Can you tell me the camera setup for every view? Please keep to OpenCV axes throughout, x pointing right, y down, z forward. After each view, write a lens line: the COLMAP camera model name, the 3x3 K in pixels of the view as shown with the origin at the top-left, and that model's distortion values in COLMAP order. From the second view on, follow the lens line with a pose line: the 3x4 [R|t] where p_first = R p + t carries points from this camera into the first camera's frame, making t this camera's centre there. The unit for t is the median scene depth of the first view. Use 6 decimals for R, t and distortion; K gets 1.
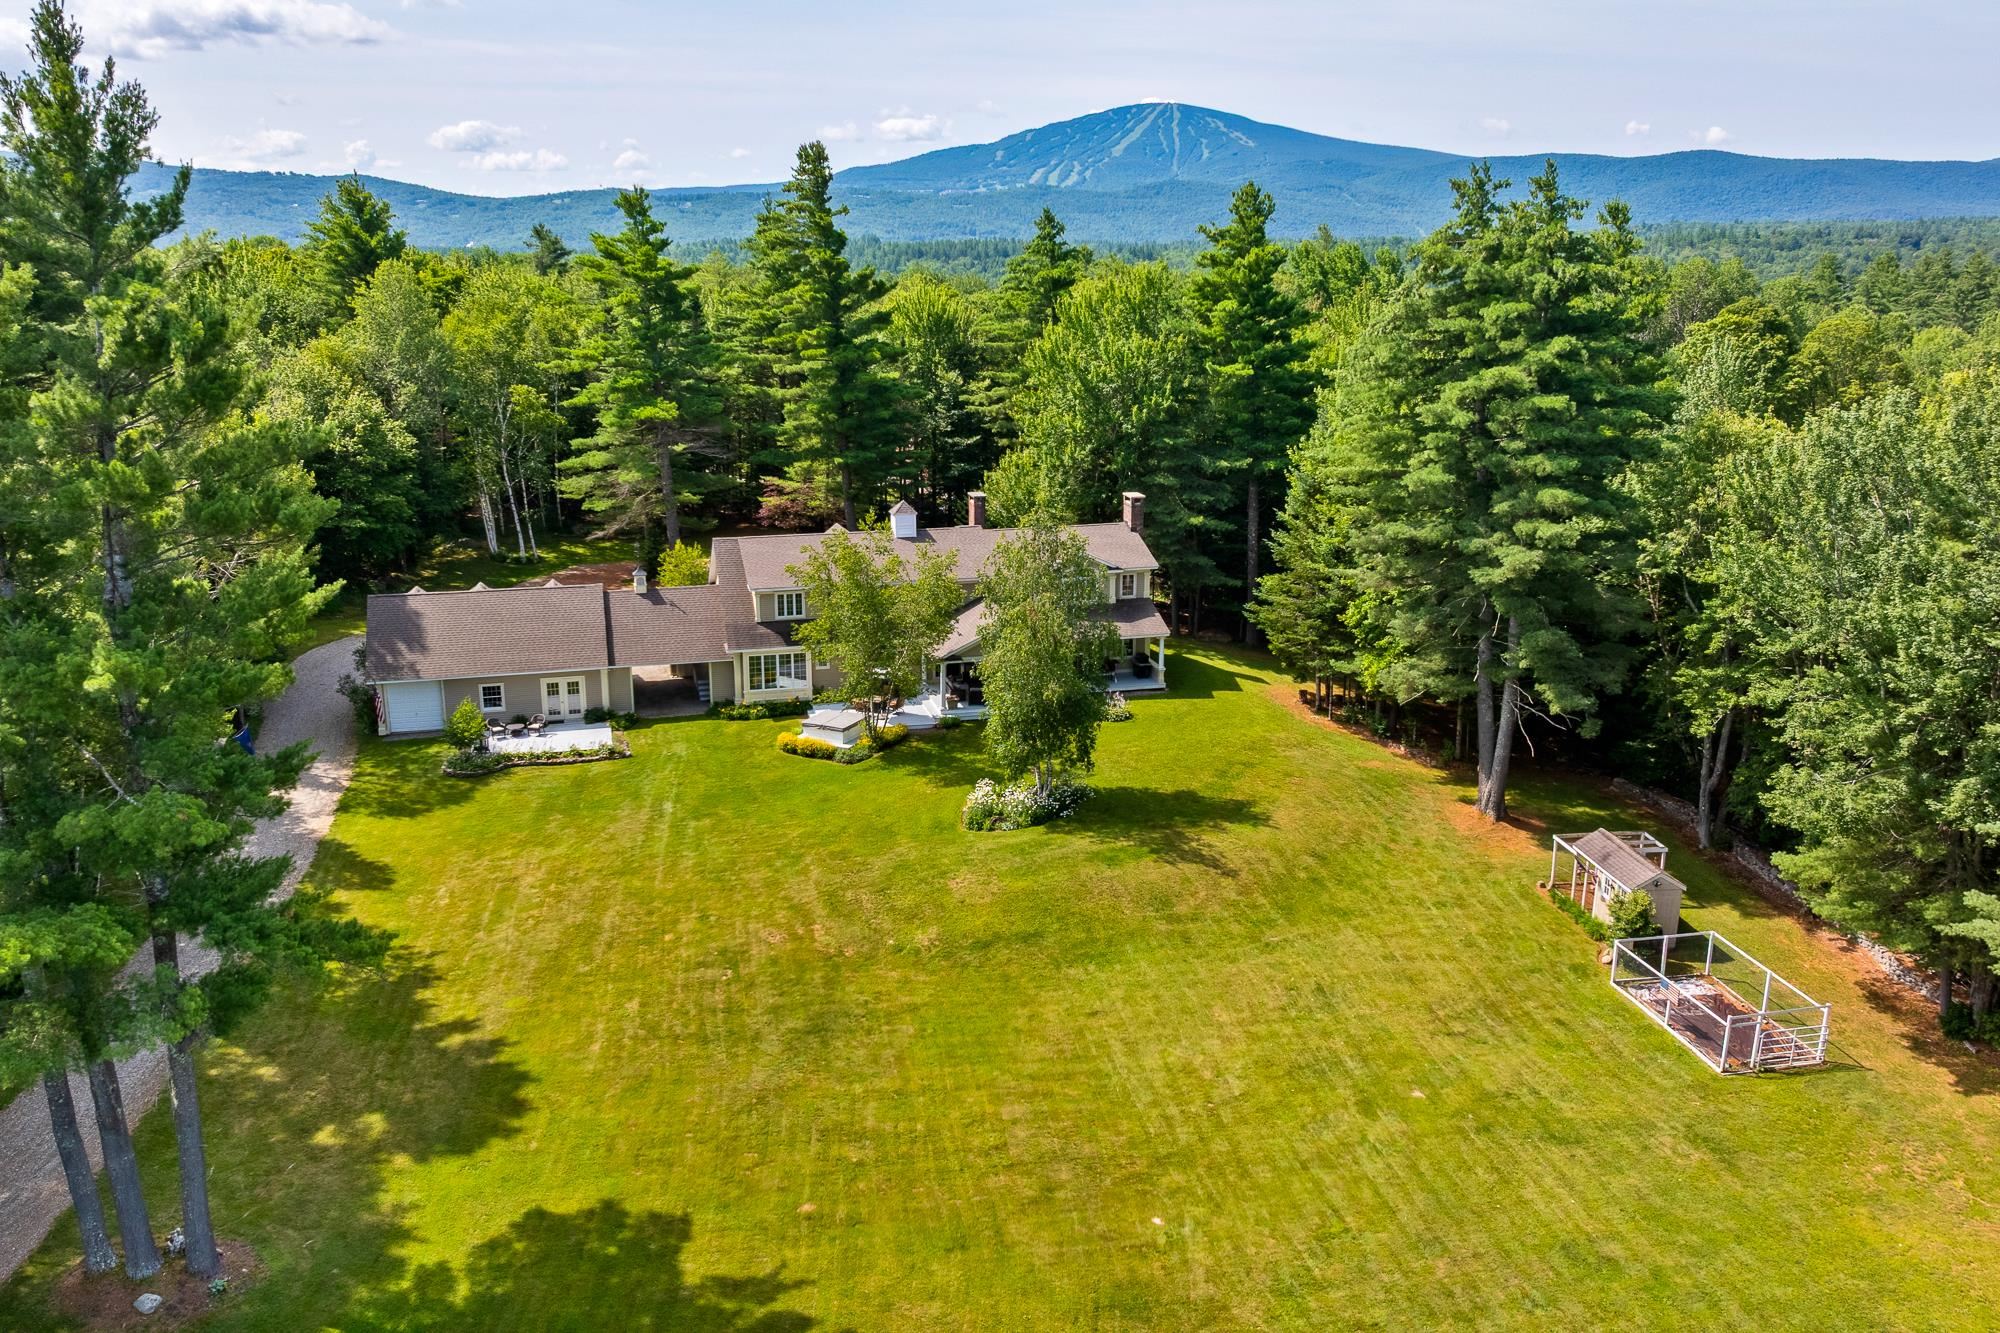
lens RADIAL K [[1770.0, 0, 1002.9], [0, 1770.0, 658.4], [0, 0, 1]] dist [0.044340, -0.013249]
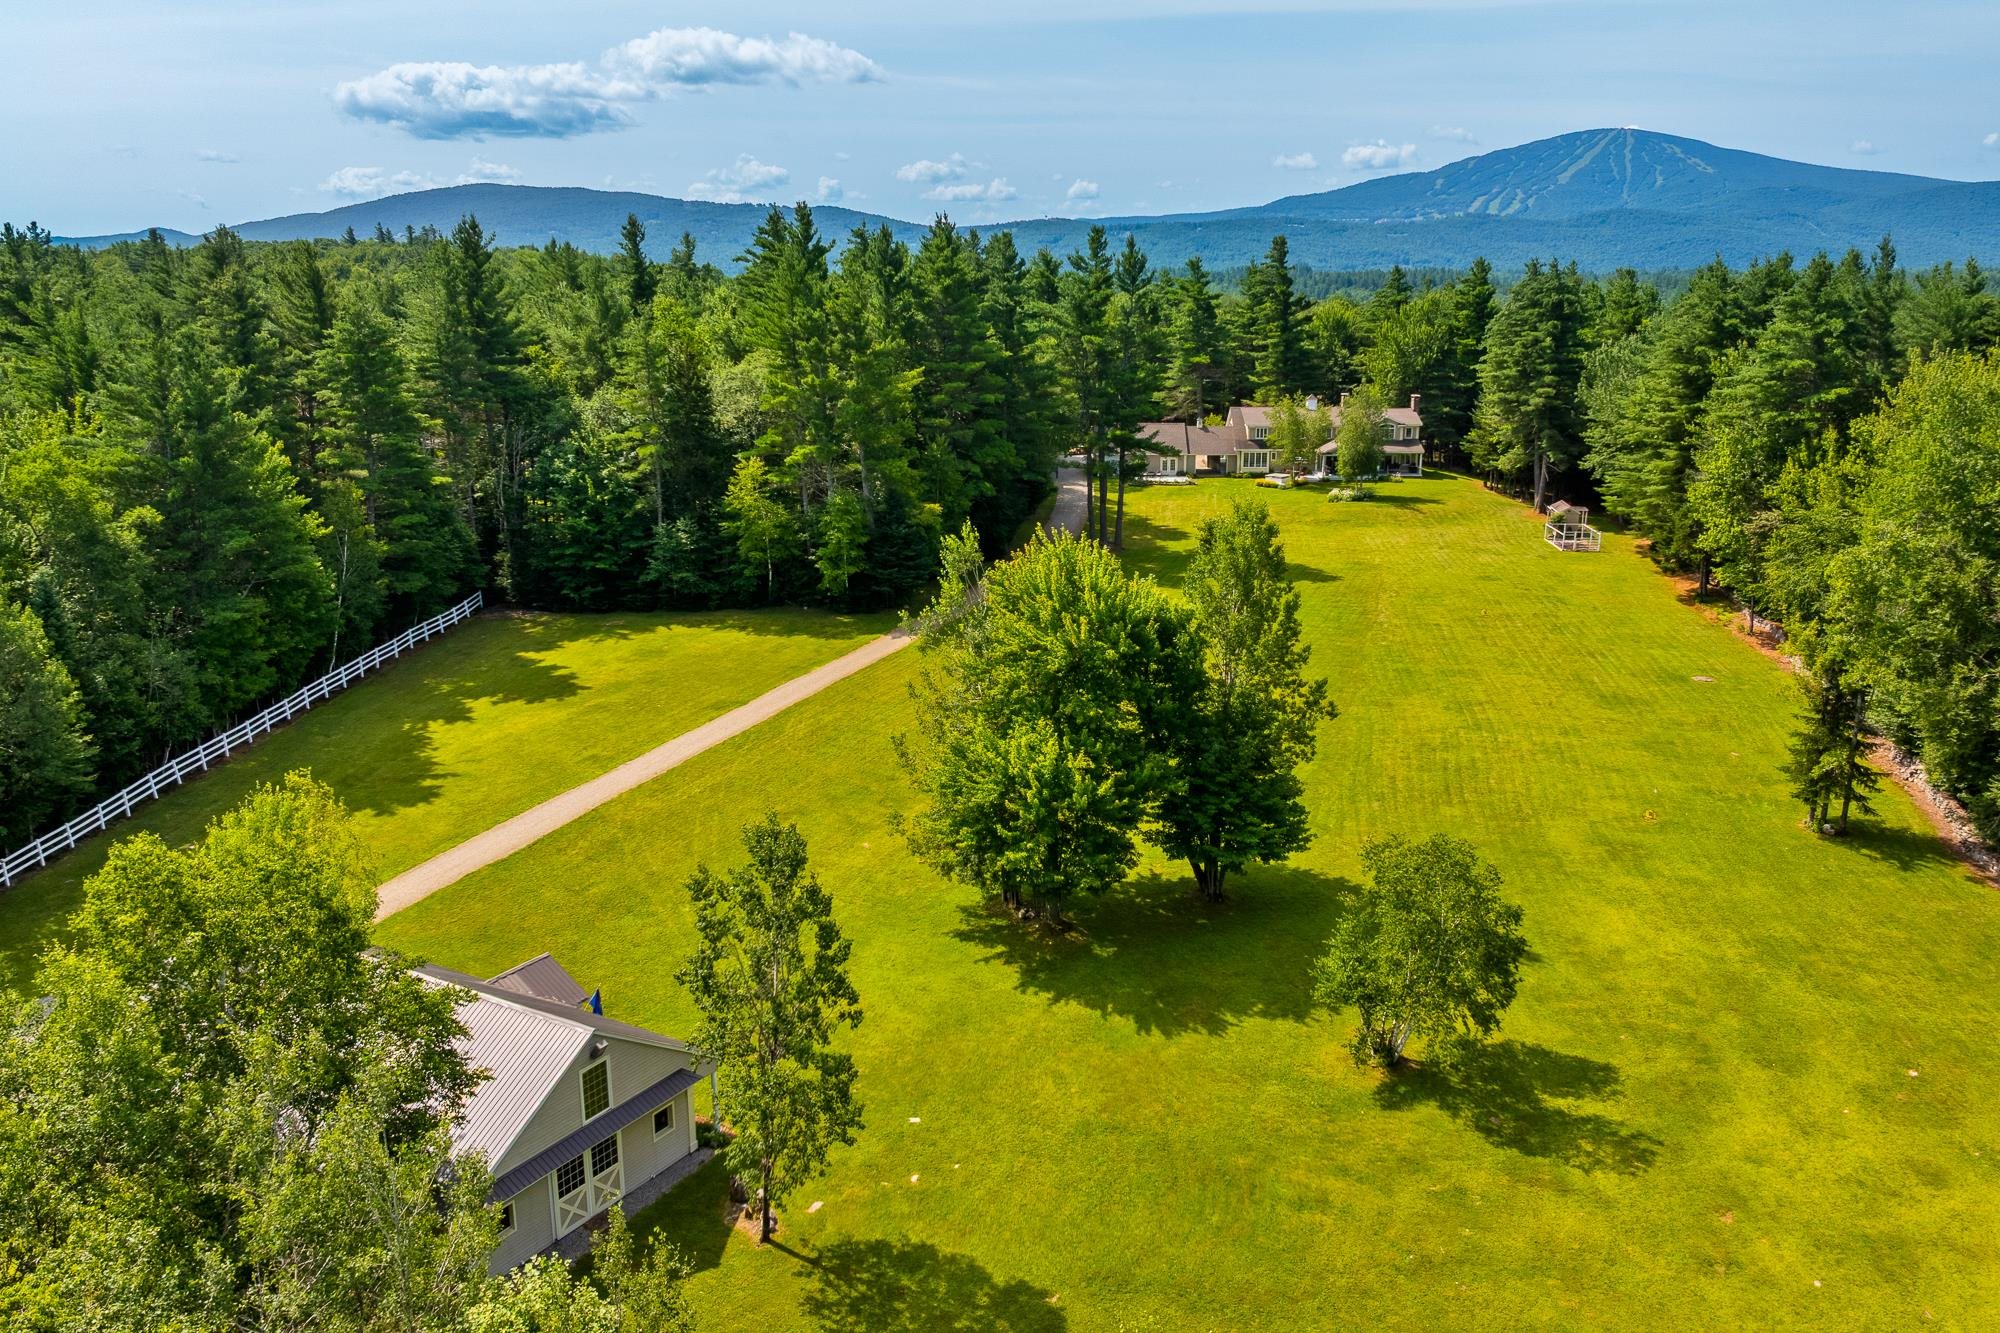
lens RADIAL K [[1770.0, 0, 1006.1], [0, 1770.0, 673.3], [0, 0, 1]] dist [0.044340, -0.013249]
pose [[0.972786, 0.058499, -0.224198, 0.080574], [-0.060005, 0.998198, 0.000099, 0.250917], [0.223800, 0.013356, 0.974544, -1.131485]]
